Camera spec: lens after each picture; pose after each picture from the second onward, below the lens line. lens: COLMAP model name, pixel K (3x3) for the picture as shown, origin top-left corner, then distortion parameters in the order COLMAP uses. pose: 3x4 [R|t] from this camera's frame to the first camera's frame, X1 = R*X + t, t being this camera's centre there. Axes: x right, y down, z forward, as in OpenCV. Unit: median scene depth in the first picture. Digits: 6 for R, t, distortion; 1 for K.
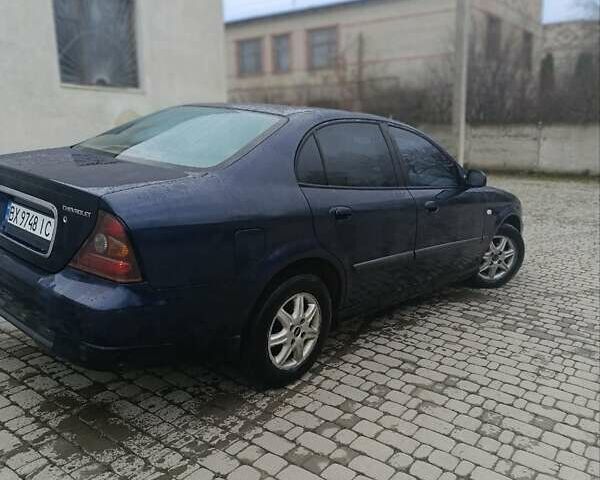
lens RADIAL K [[545.2, 0, 297.6], [0, 545.2, 231.2], [0, 0, 1]] dist [0.051412, -0.068866]
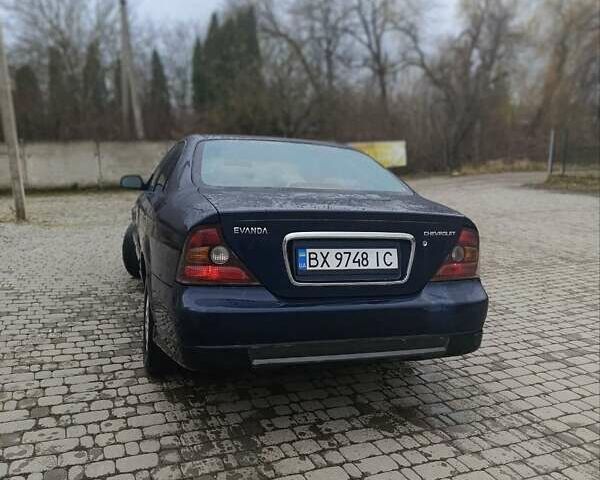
lens RADIAL K [[545.2, 0, 297.6], [0, 545.2, 231.2], [0, 0, 1]] dist [0.051412, -0.068866]
pose [[0.503245, -0.152290, 0.850619, -1.108793], [0.173279, 0.982140, 0.073321, -0.128647], [-0.846592, 0.110496, 0.520646, 0.443854]]
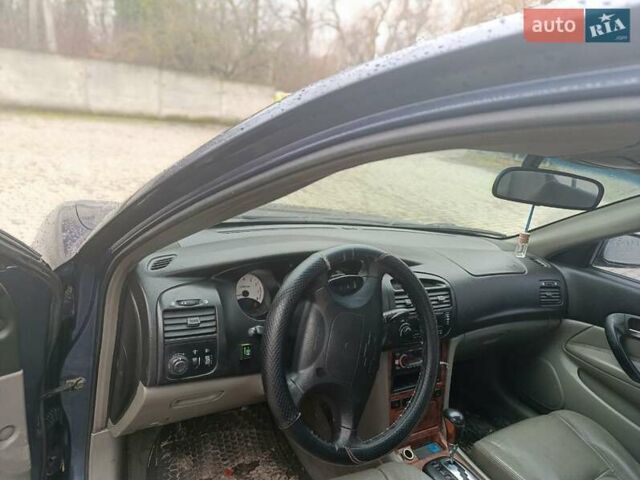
lens RADIAL K [[443.1, 0, 320.0], [0, 443.1, 240.0], [0, 0, 1]] dist [0.001591, -0.002499]
pose [[0.282681, -0.266539, 0.921438, -0.149505], [0.049517, 0.963392, 0.263483, -0.280230], [-0.957935, -0.028855, 0.285531, 1.433864]]
